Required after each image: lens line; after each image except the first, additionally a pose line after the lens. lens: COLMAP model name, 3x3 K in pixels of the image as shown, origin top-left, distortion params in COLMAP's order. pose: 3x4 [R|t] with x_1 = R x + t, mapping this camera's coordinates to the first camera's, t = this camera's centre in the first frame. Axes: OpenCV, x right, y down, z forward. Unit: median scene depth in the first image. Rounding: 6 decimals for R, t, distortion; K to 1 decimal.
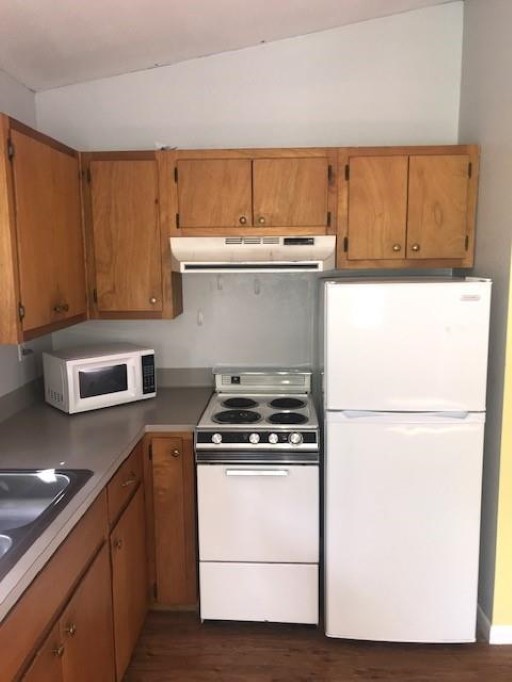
lens RADIAL K [[571.5, 0, 253.9], [0, 571.5, 342.7], [0, 0, 1]] dist [0.021341, 0.017459]
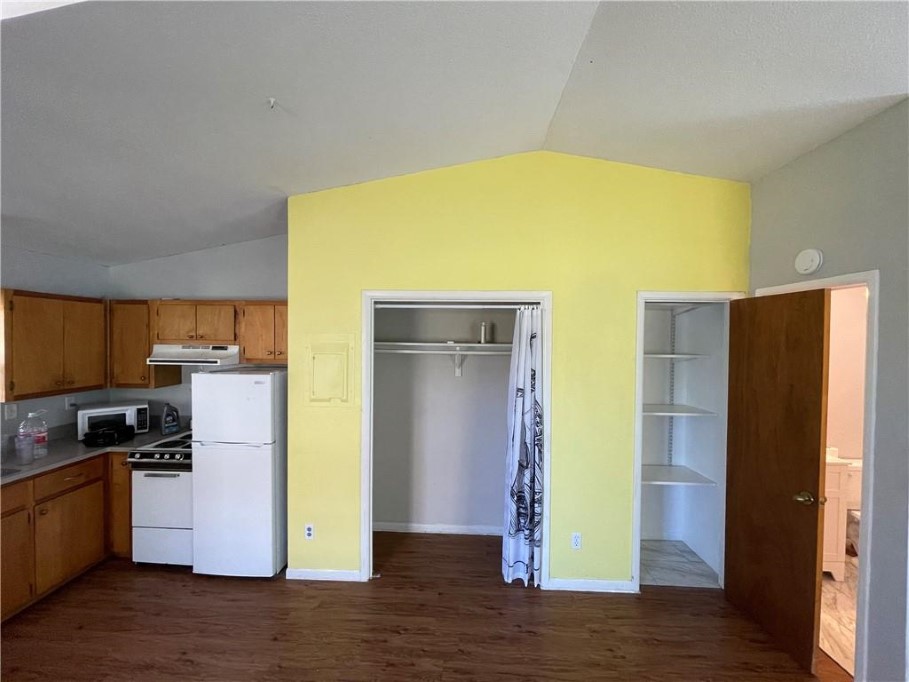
lens RADIAL K [[361.2, 0, 456.0], [0, 361.2, 349.5], [0, 0, 1]] dist [-0.001823, -0.000227]
pose [[0.999800, 0.018857, 0.006635, 0.844601], [-0.017874, 0.991905, -0.125720, -0.038846], [-0.008952, 0.125576, 0.992044, -0.173886]]
